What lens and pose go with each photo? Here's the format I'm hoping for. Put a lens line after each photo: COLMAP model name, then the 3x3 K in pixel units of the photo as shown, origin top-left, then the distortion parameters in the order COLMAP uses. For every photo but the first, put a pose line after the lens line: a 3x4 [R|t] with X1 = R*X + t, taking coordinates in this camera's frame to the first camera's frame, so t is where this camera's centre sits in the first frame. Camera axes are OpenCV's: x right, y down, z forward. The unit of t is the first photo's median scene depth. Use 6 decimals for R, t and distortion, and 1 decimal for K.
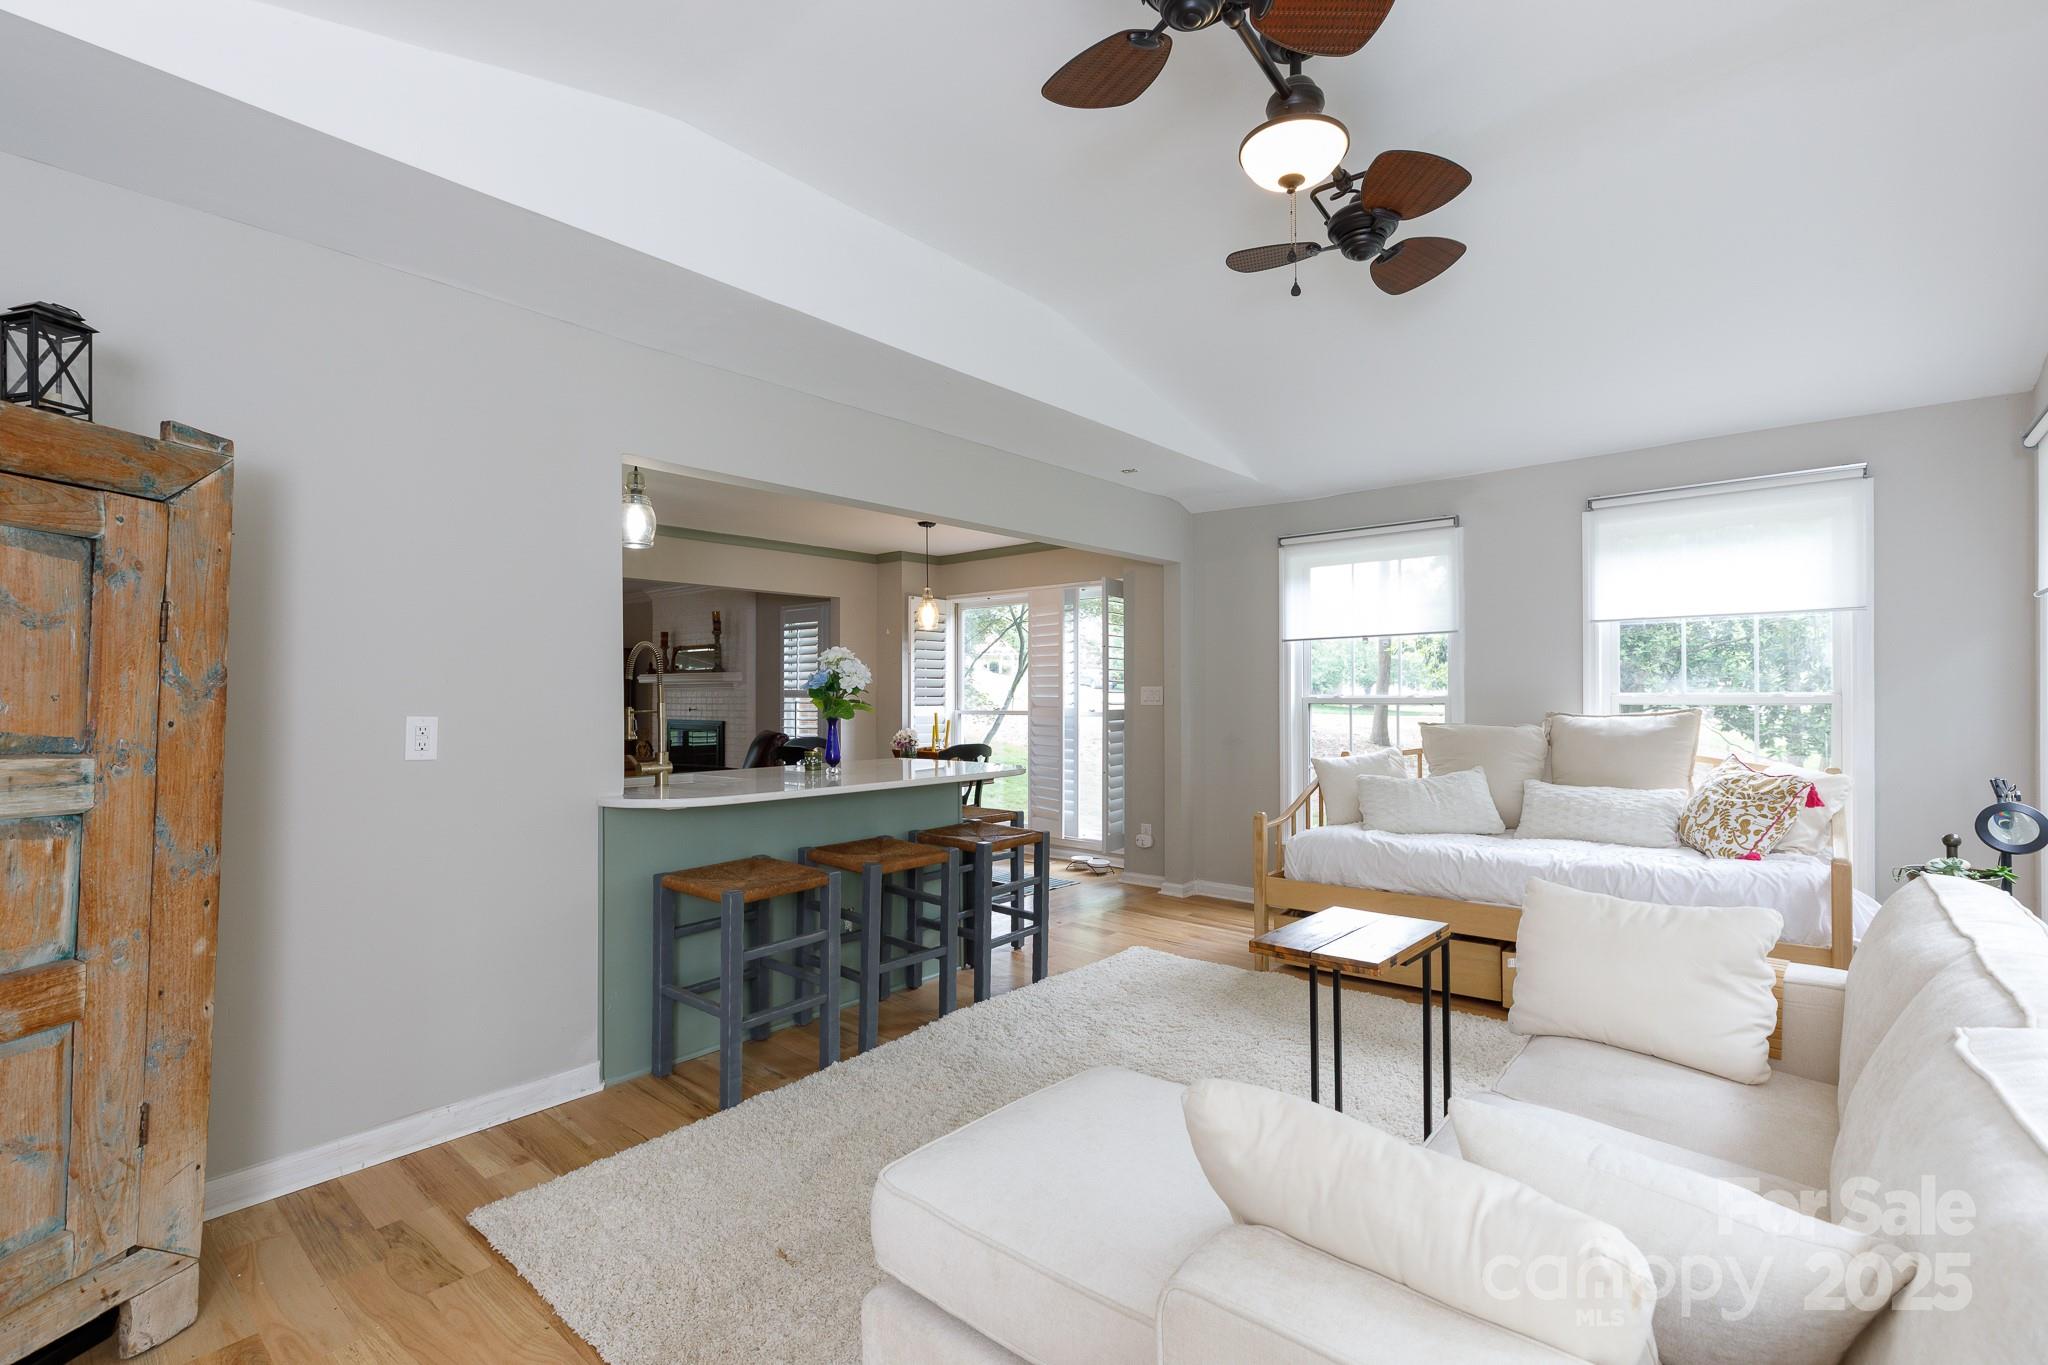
lens RADIAL K [[955.3, 0, 1018.0], [0, 955.3, 674.7], [0, 0, 1]] dist [0.004080, 0.000423]
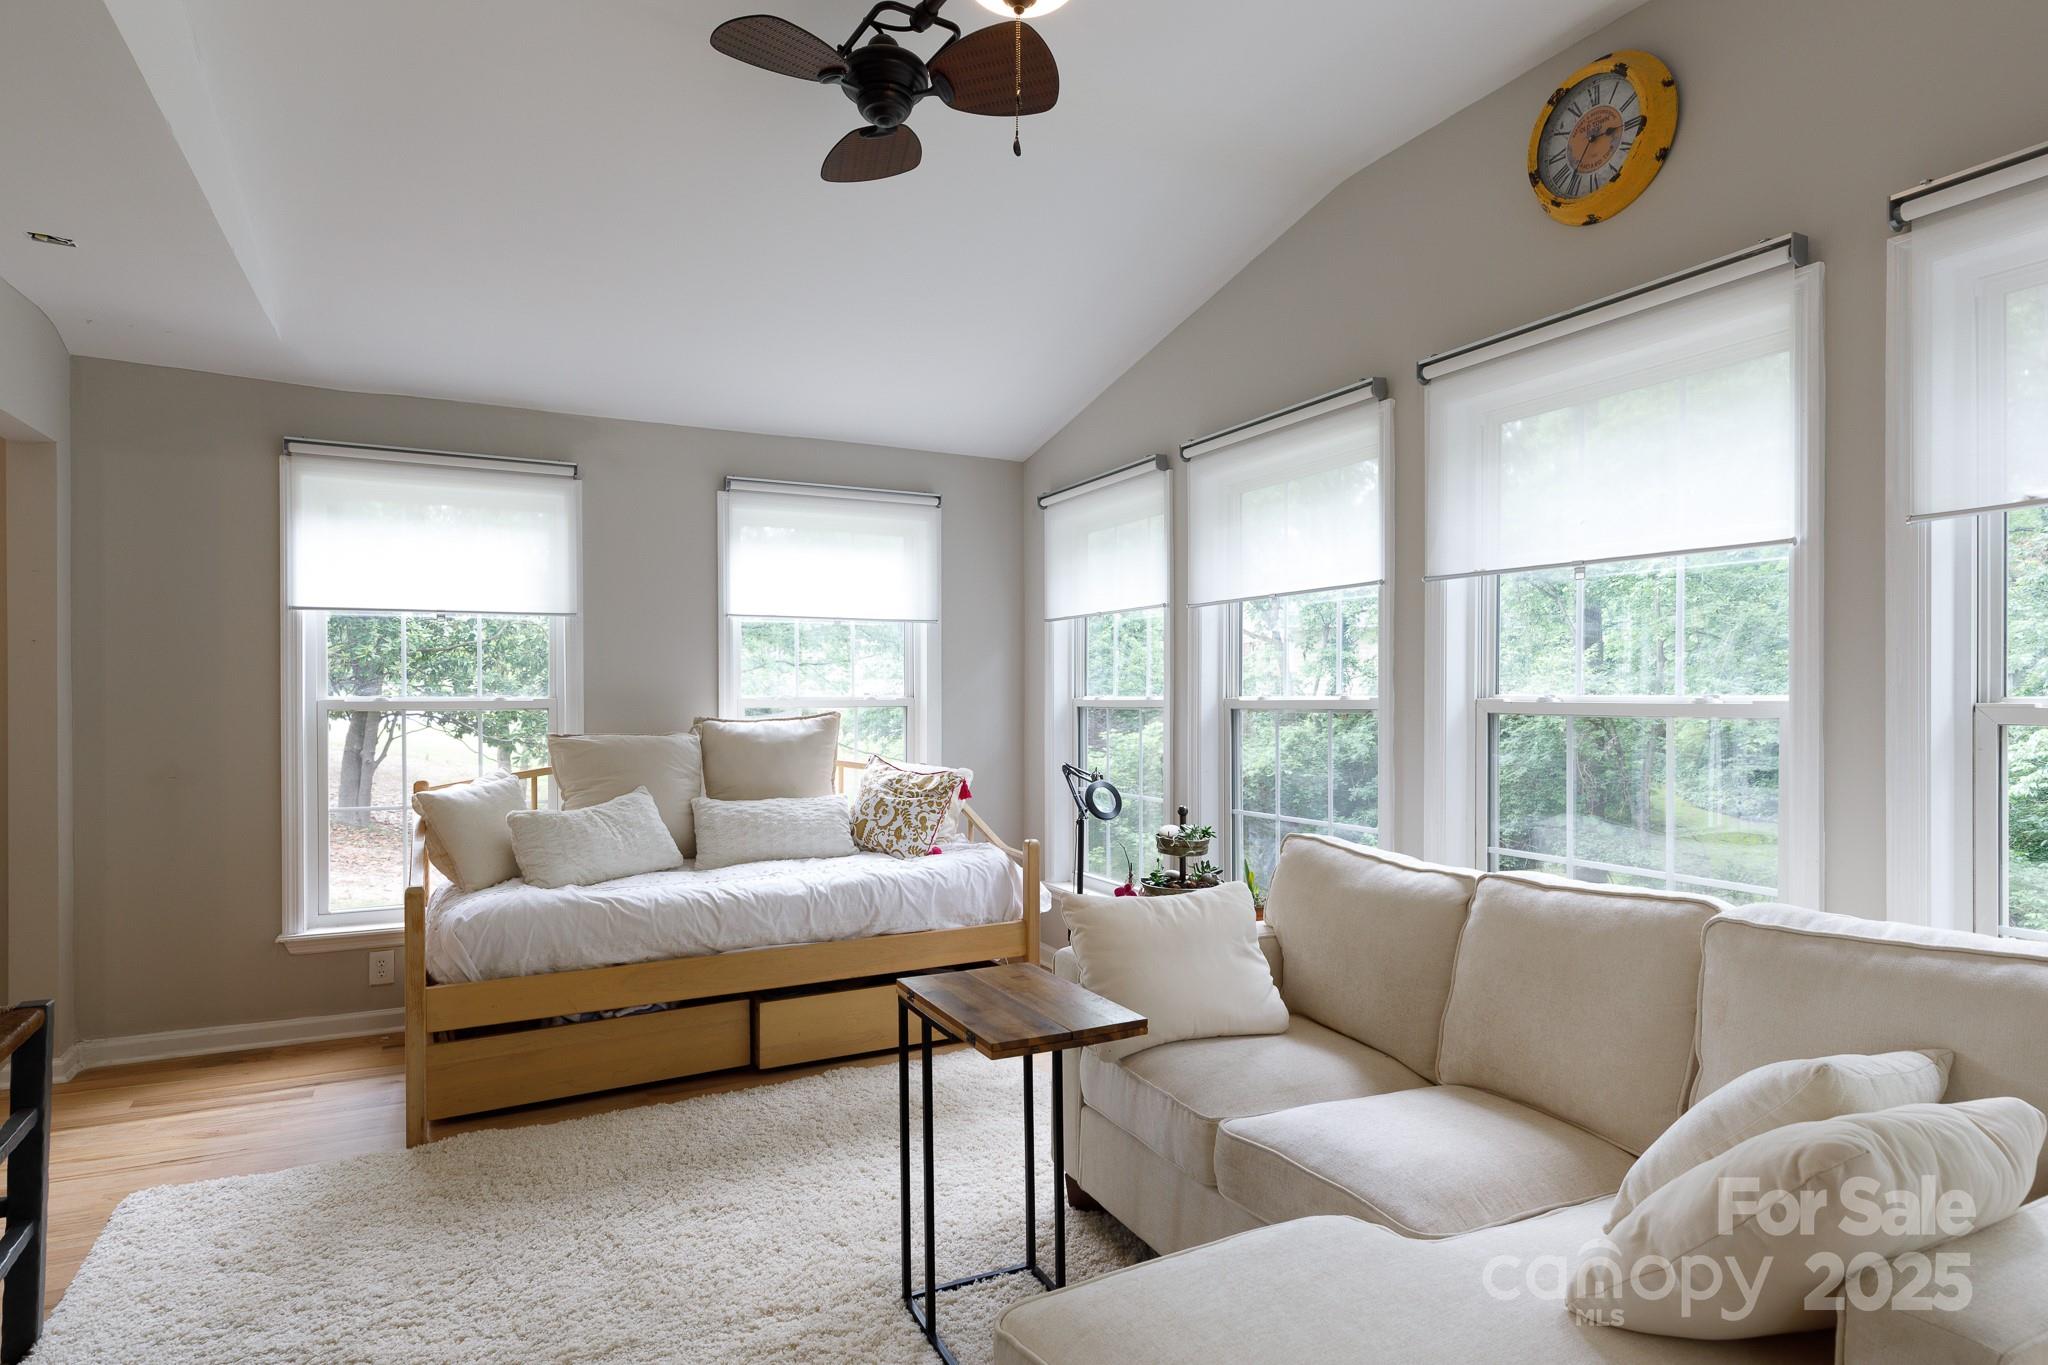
lens RADIAL K [[1118.8, 0, 1021.9], [0, 1118.8, 681.5], [0, 0, 1]] dist [0.004864, 0.000524]
pose [[0.360374, 0.017499, 0.932644, -0.307233], [-0.022845, 0.999690, -0.009929, 0.011600], [-0.932528, -0.017728, 0.360662, 0.409091]]
